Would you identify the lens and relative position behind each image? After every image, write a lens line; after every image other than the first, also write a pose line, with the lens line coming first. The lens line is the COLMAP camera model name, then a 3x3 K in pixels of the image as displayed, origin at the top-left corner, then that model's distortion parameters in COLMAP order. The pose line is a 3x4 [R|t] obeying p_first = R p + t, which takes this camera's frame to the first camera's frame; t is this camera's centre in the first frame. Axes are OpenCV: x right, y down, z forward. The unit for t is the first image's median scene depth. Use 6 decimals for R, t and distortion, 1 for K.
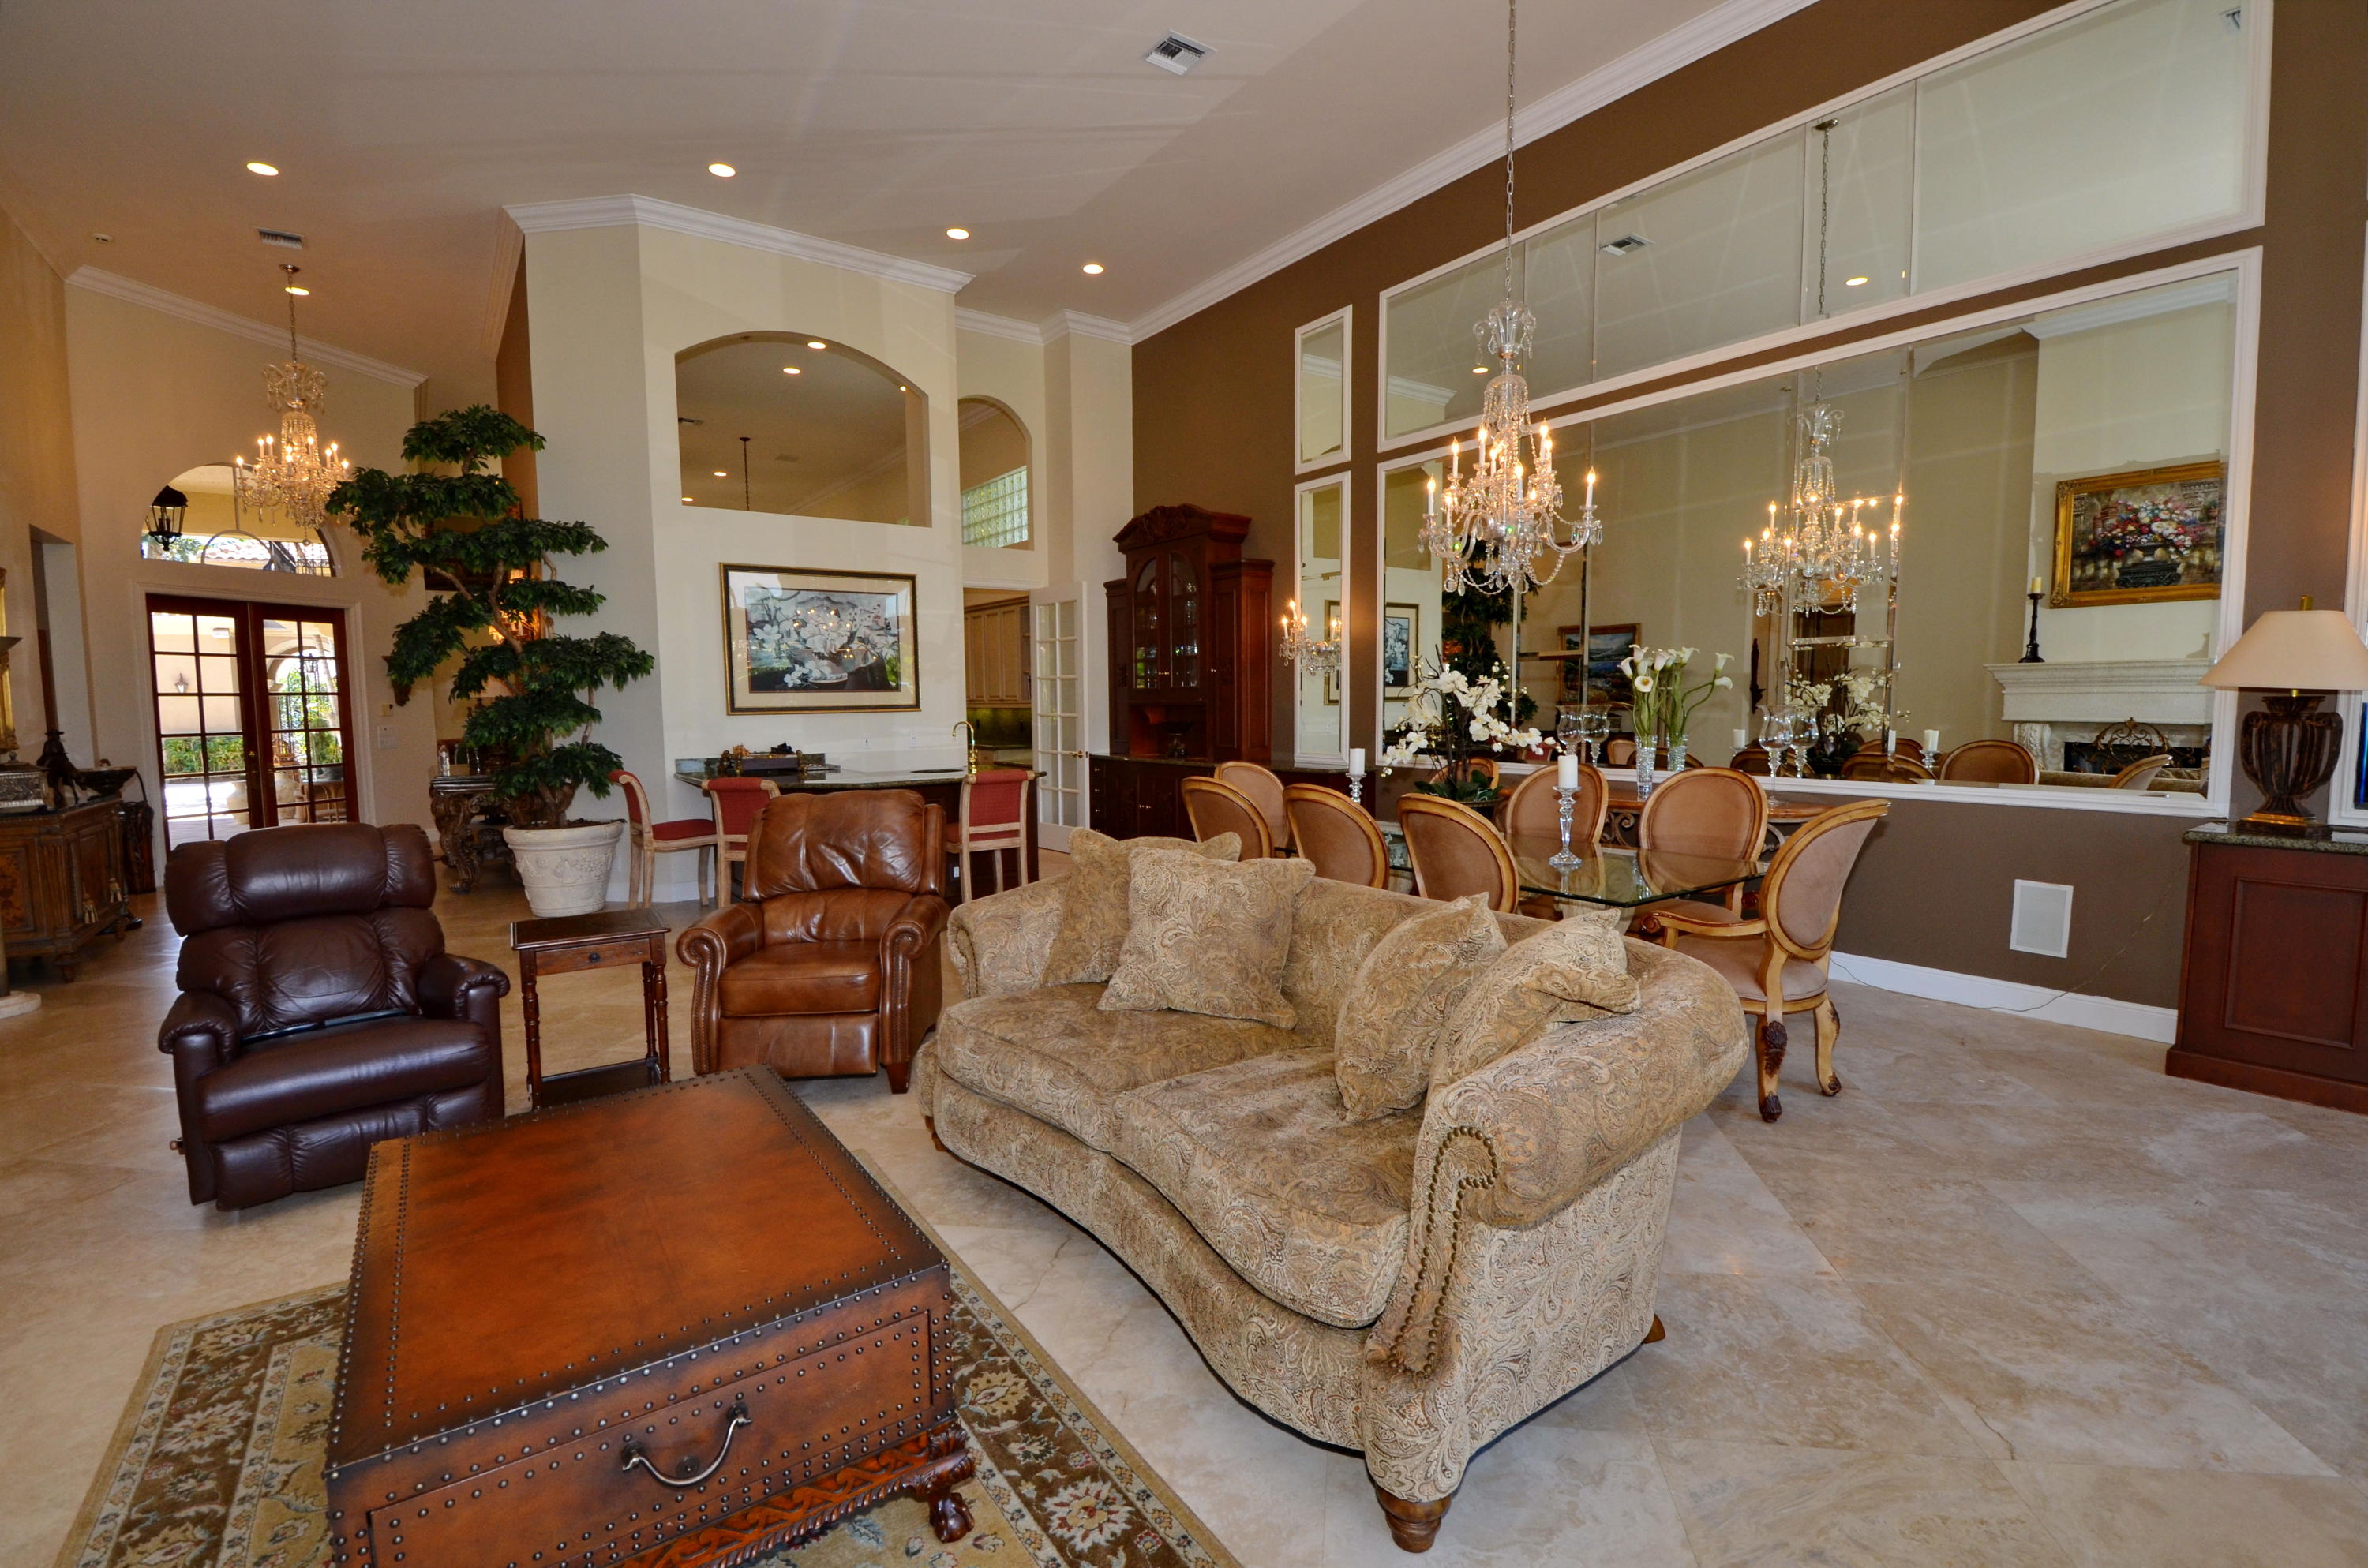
lens RADIAL K [[1079.0, 0, 1182.2], [0, 1079.0, 782.1], [0, 0, 1]] dist [0.002466, -0.008199]
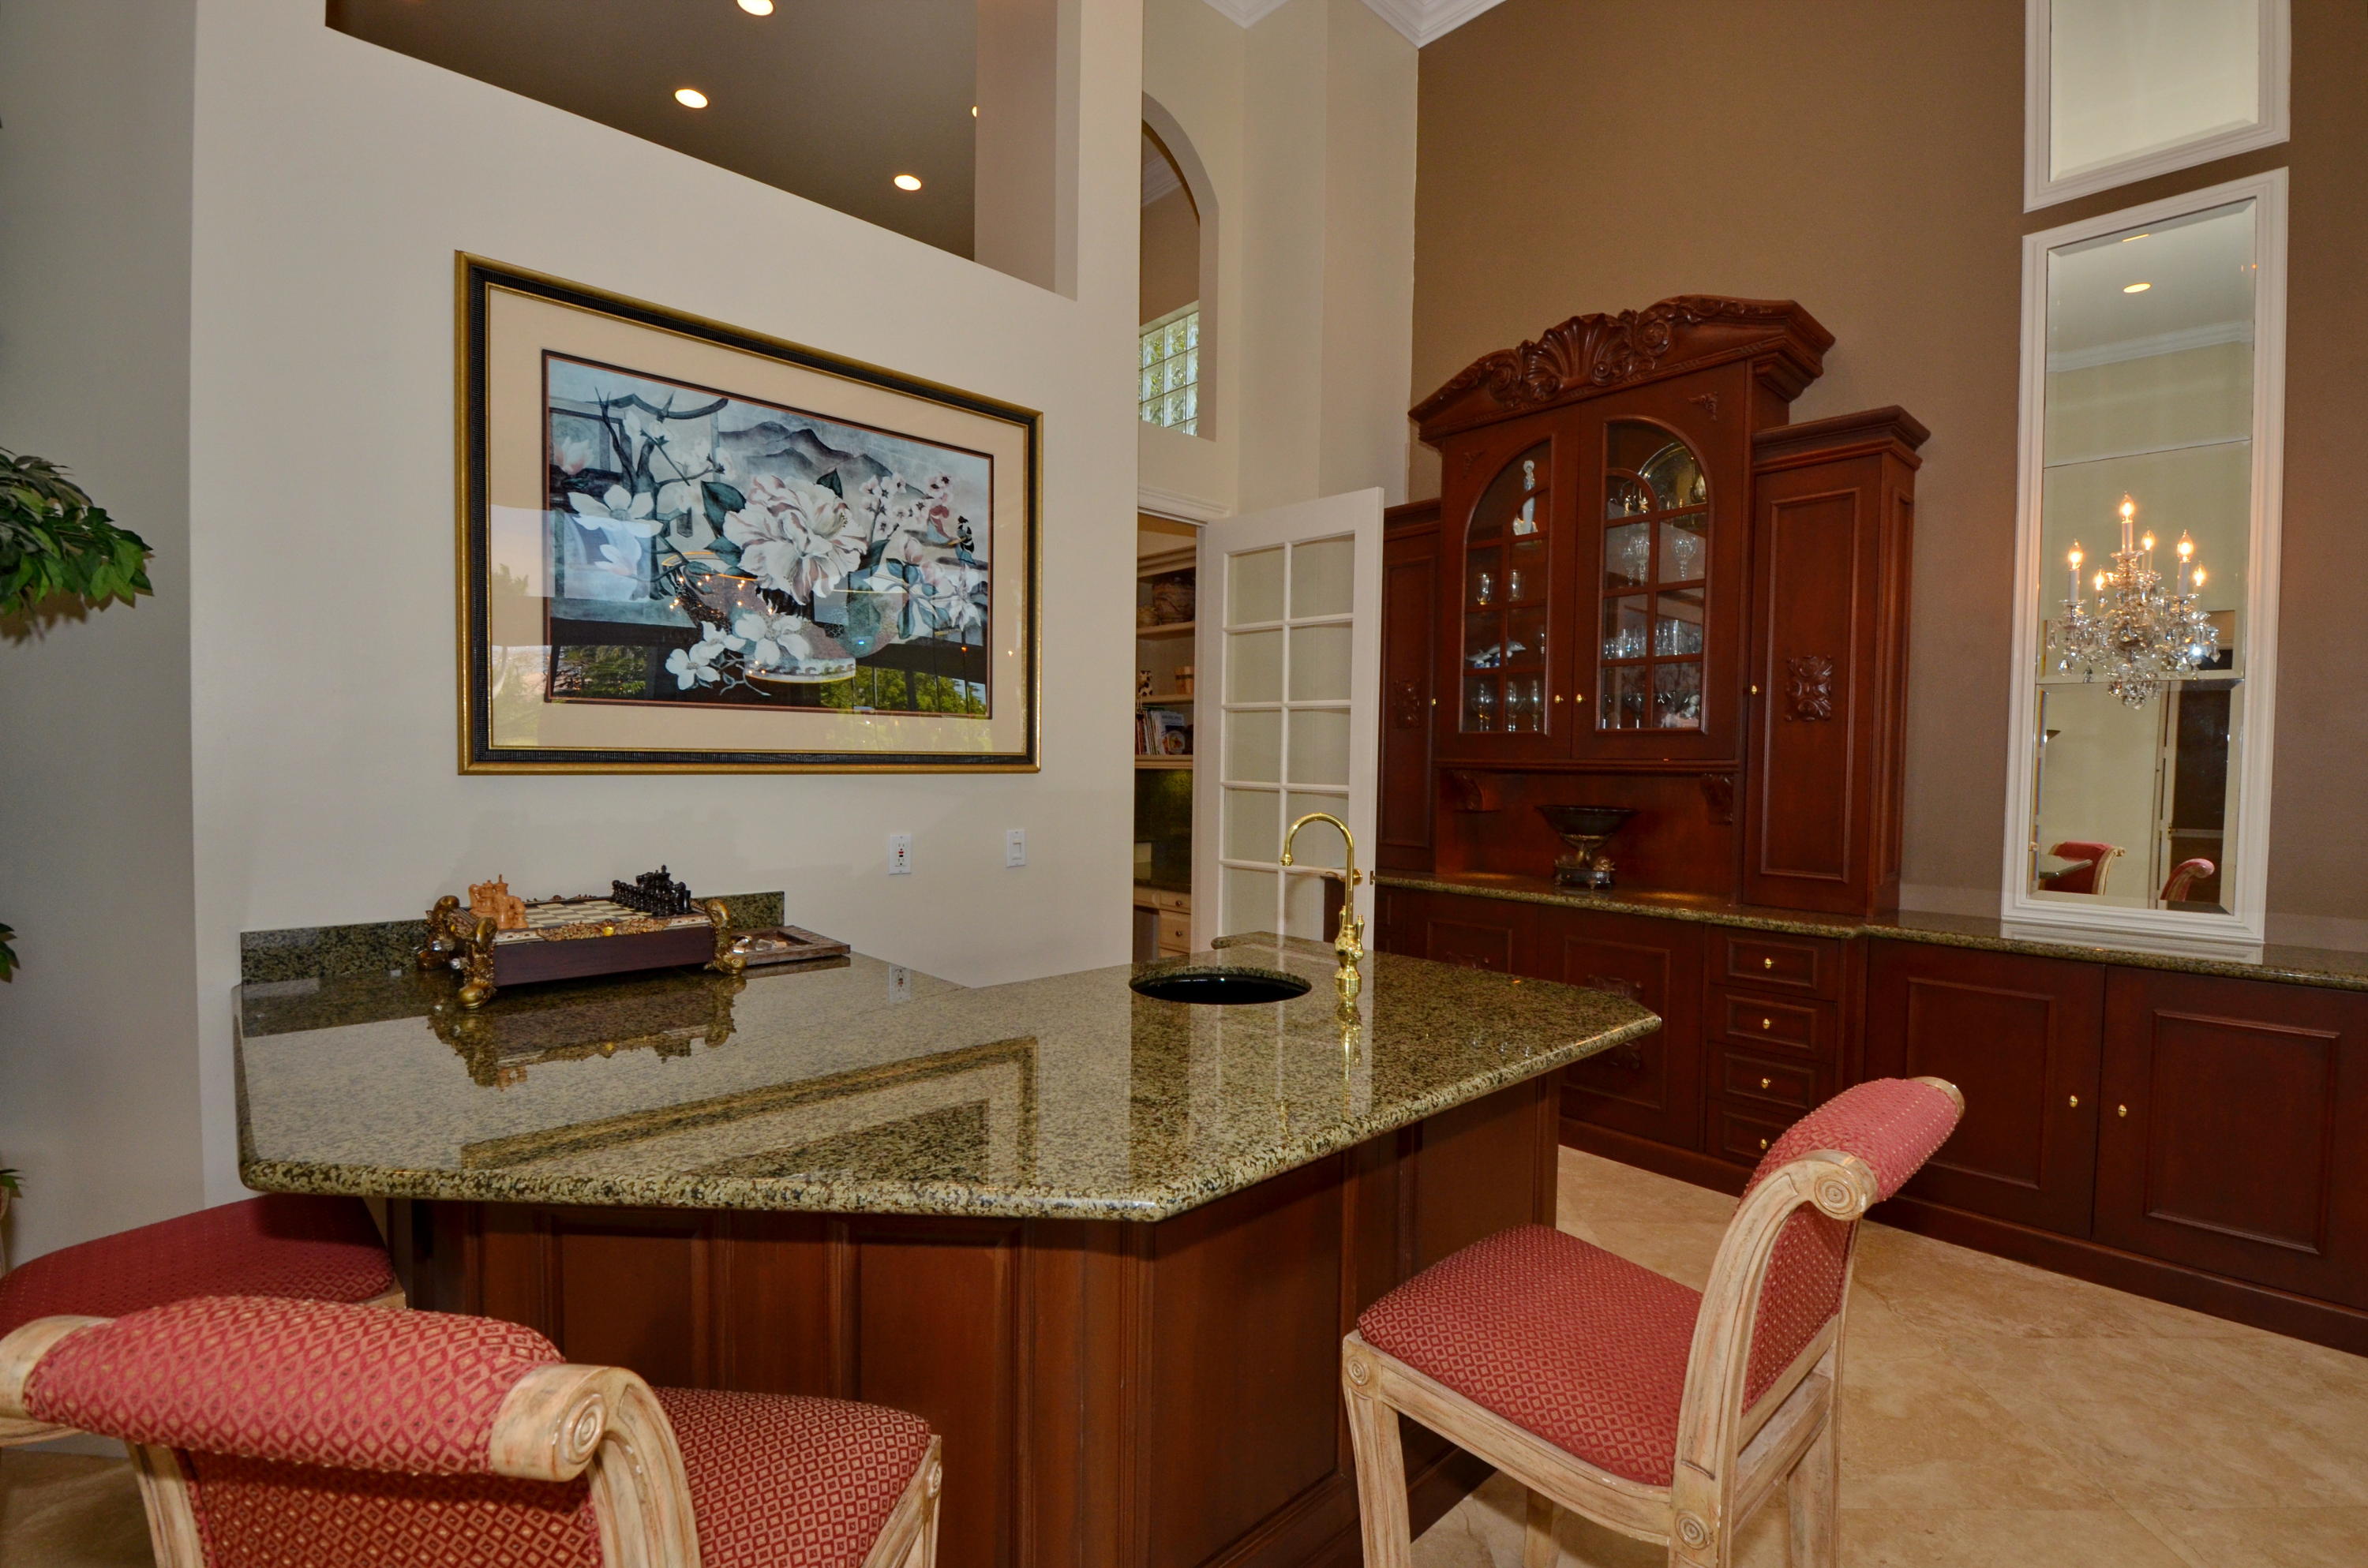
lens RADIAL K [[1079.0, 0, 1189.3], [0, 1079.0, 782.2], [0, 0, 1]] dist [0.002466, -0.008199]
pose [[0.989222, 0.019118, 0.145172, -0.257919], [-0.010098, 0.997987, -0.062615, -0.041829], [-0.146077, 0.060474, 0.987423, 0.656567]]
